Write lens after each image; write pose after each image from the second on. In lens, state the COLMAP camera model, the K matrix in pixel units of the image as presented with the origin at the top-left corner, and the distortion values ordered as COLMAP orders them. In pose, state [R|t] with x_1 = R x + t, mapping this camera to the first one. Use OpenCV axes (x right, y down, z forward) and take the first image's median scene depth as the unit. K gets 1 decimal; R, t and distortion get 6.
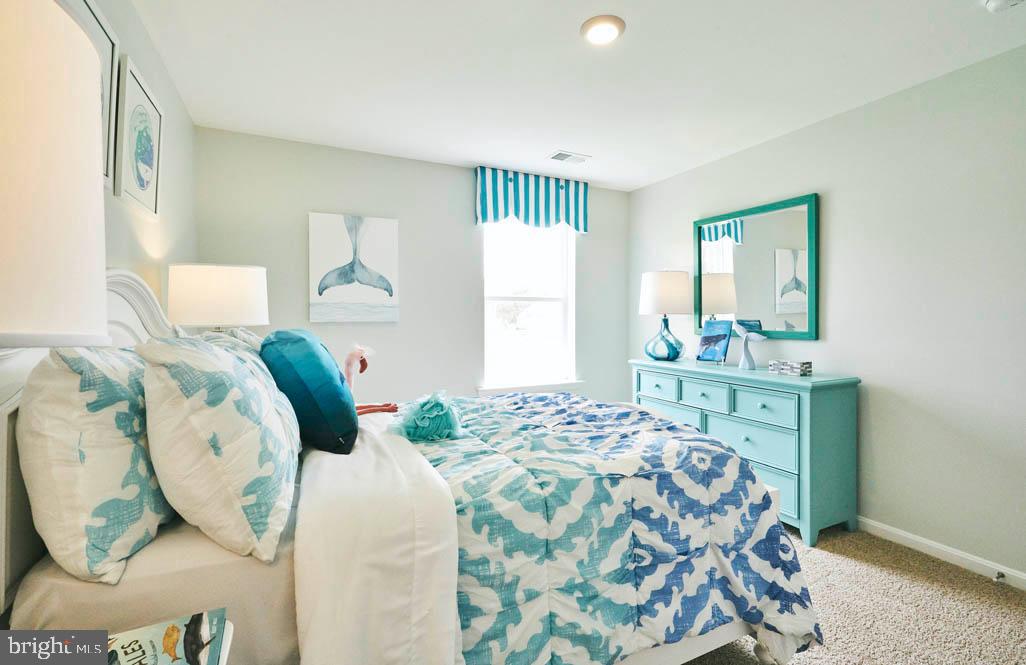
lens RADIAL K [[454.6, 0, 510.4], [0, 454.6, 330.2], [0, 0, 1]] dist [0.000348, -0.000153]
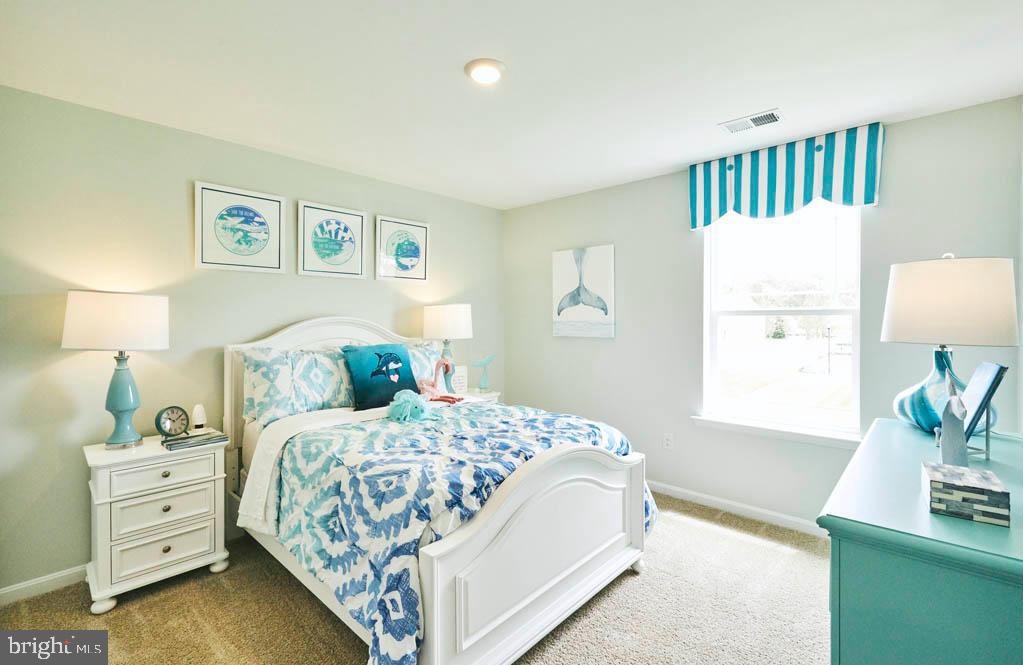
lens RADIAL K [[453.3, 0, 508.9], [0, 453.3, 330.2], [0, 0, 1]] dist [0.000348, -0.000153]
pose [[0.367432, 0.024607, -0.929725, 0.691633], [-0.026188, 0.999527, 0.016105, -0.050009], [0.929682, 0.018430, 0.367903, 0.385464]]
